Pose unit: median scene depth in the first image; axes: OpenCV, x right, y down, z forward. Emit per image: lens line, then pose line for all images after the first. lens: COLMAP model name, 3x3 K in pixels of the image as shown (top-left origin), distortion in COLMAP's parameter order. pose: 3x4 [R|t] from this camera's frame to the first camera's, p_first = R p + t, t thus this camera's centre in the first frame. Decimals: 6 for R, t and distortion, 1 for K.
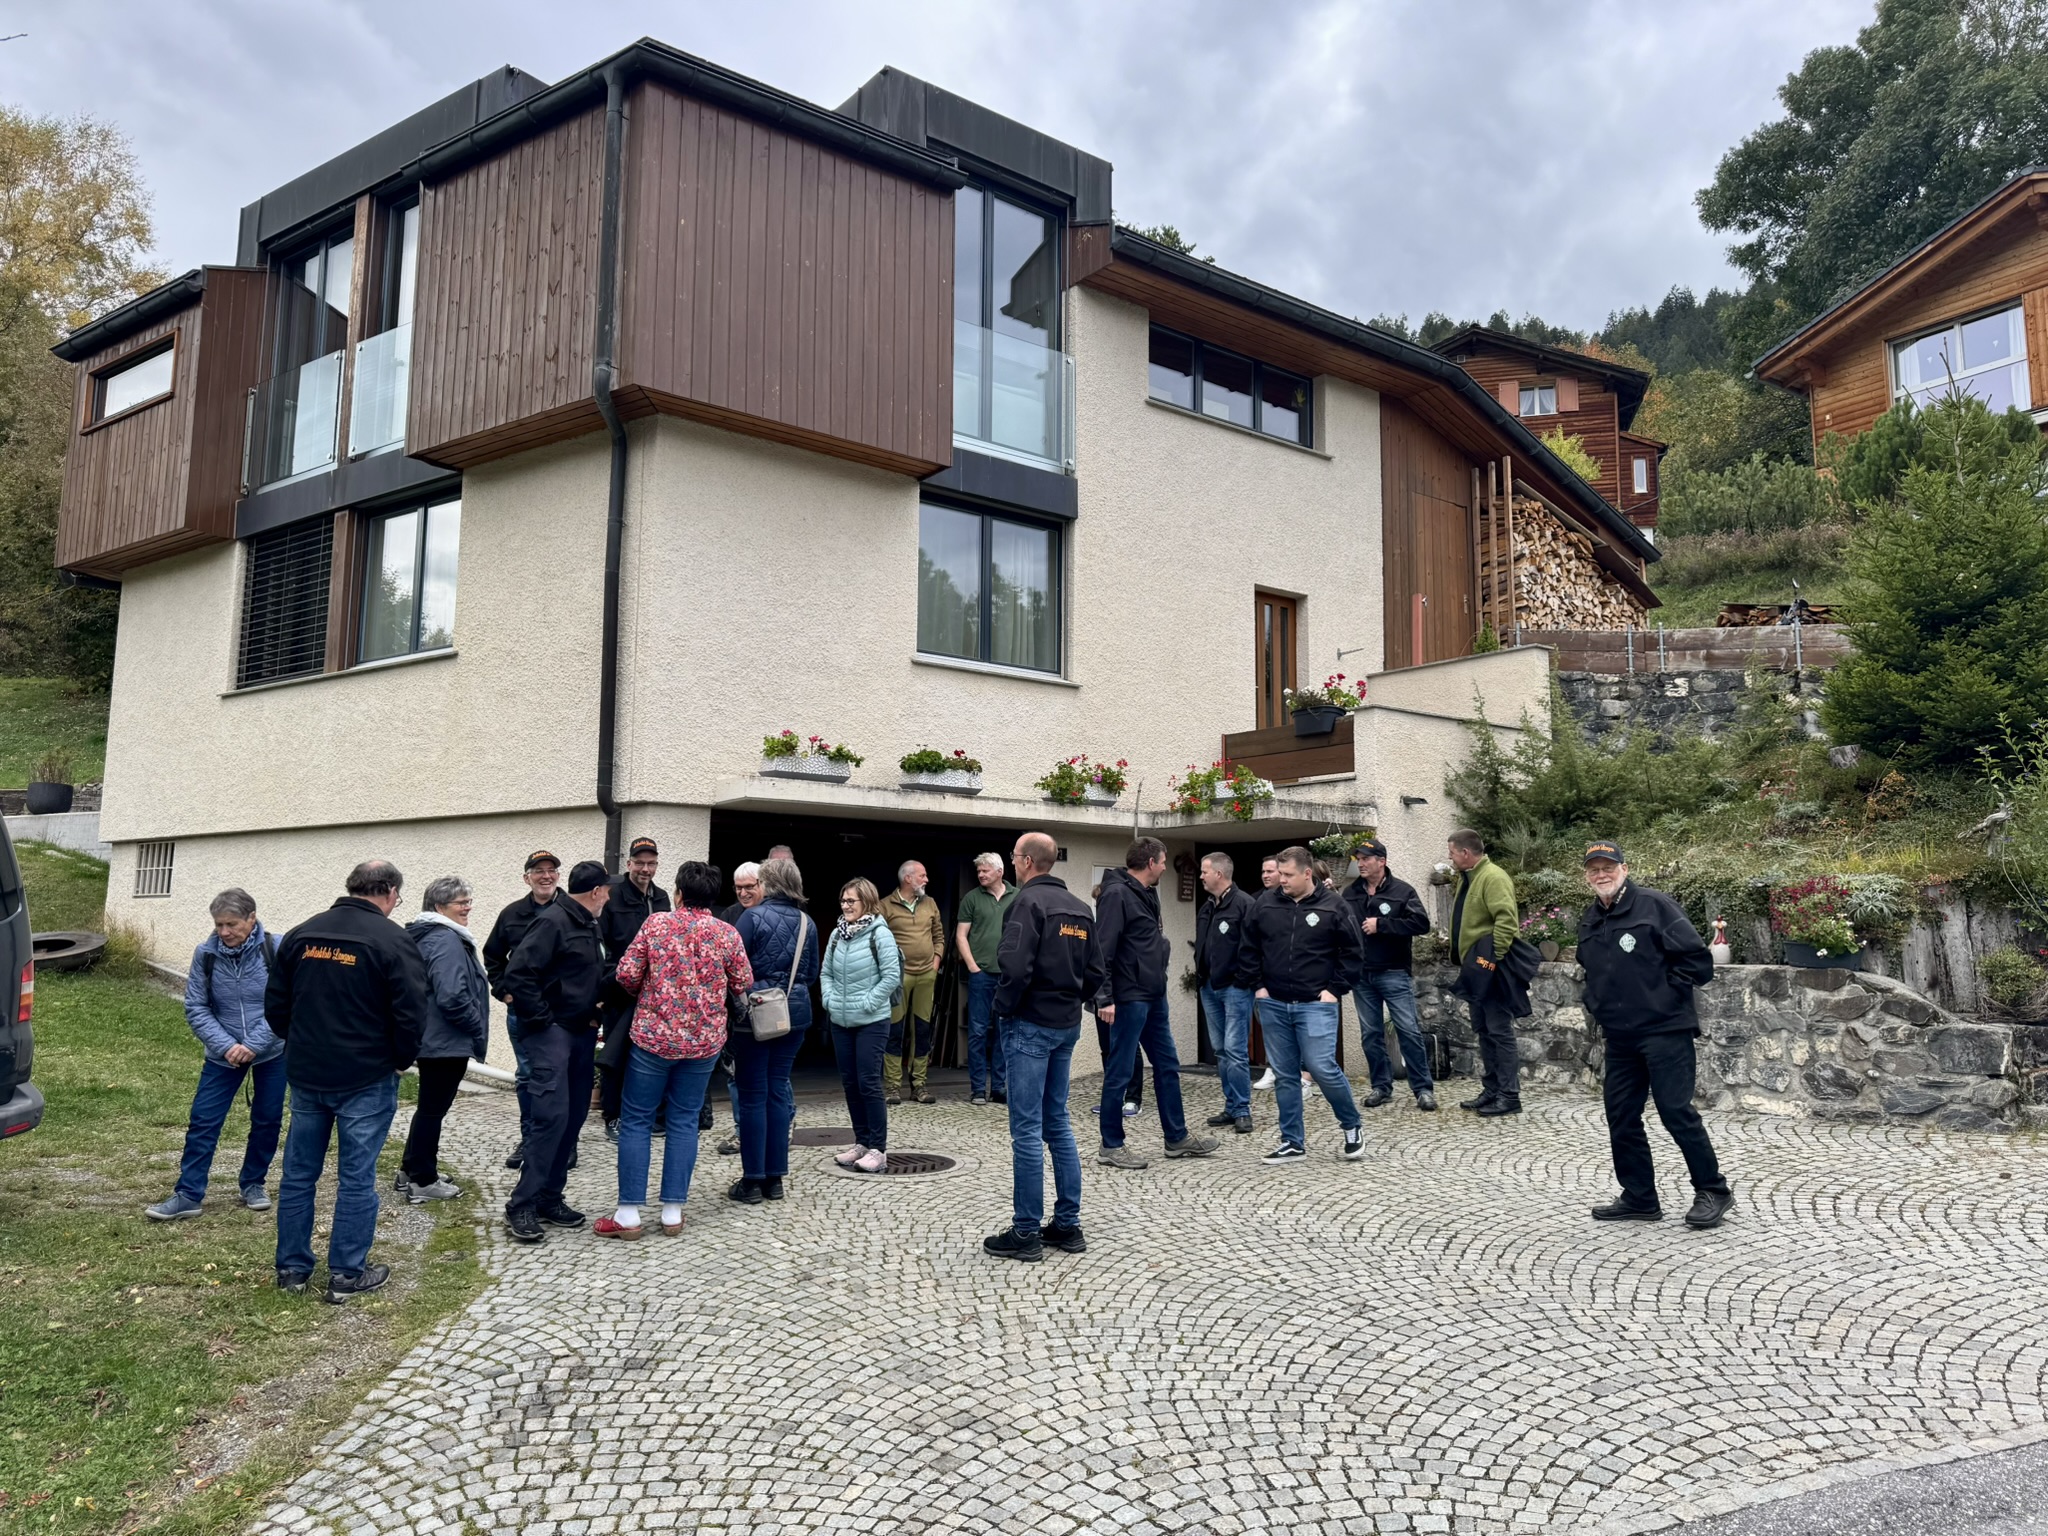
lens RADIAL K [[1482.8, 0, 989.0], [0, 1482.8, 794.1], [0, 0, 1]] dist [0.084498, -0.033103]
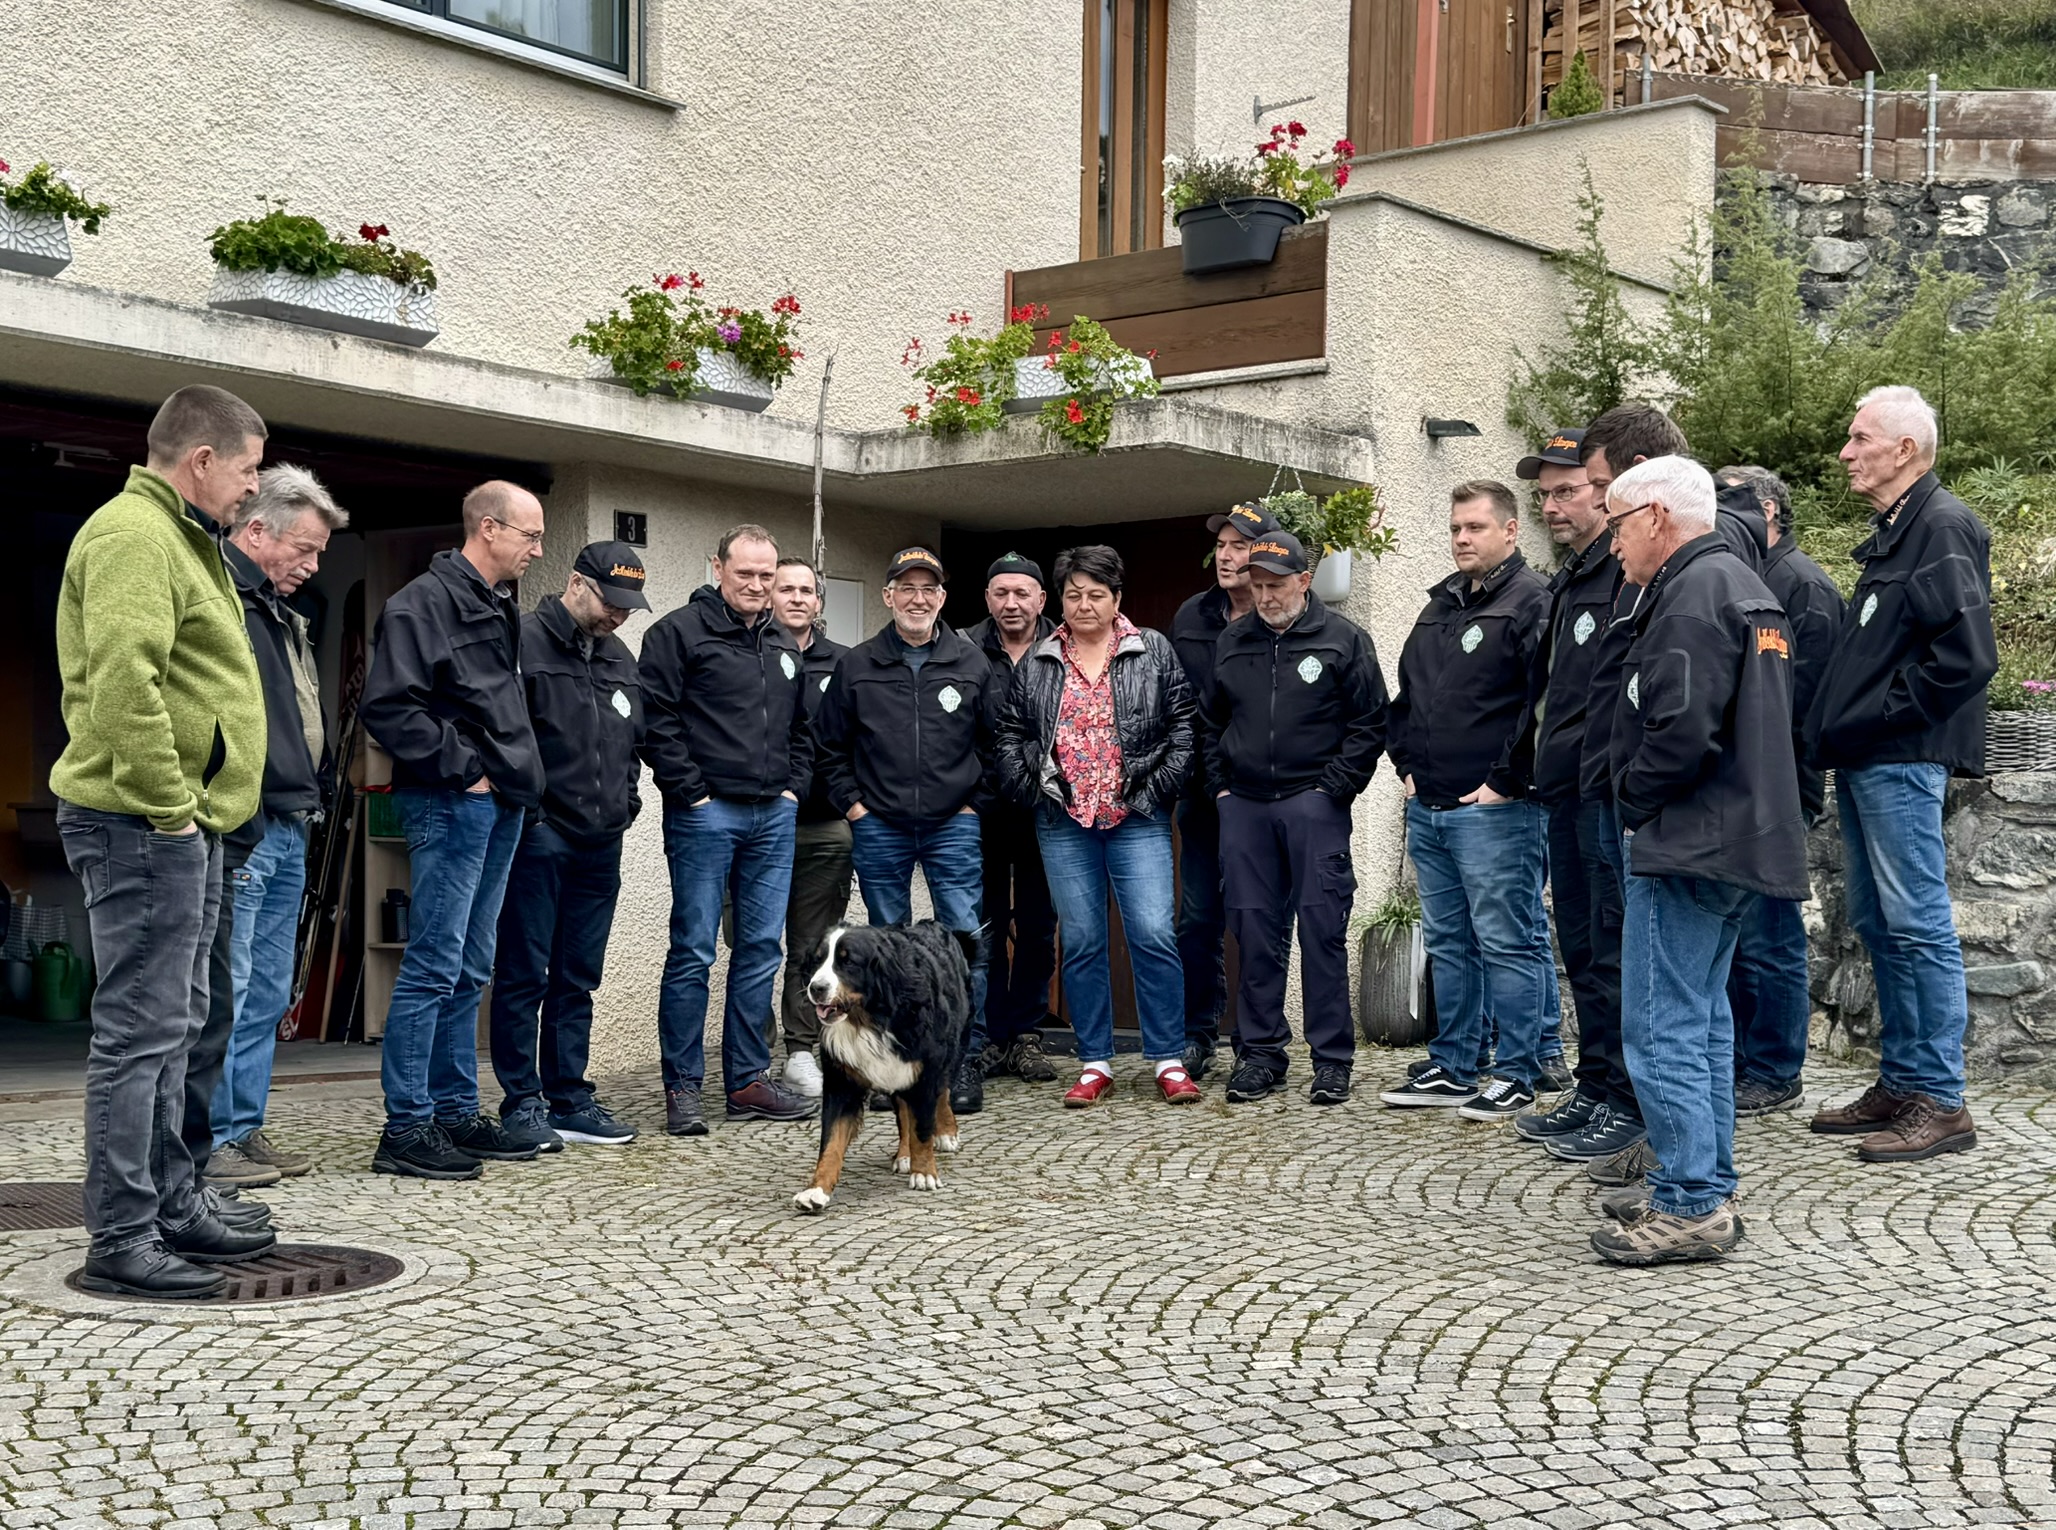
lens RADIAL K [[2359.9, 0, 1022.9], [0, 2359.9, 1005.6], [0, 0, 1]] dist [0.234359, -0.464924]
pose [[0.959727, -0.001867, 0.280929, -0.035632], [-0.040295, 0.988723, 0.144231, 0.074053], [-0.278030, -0.149742, 0.948829, 0.327054]]
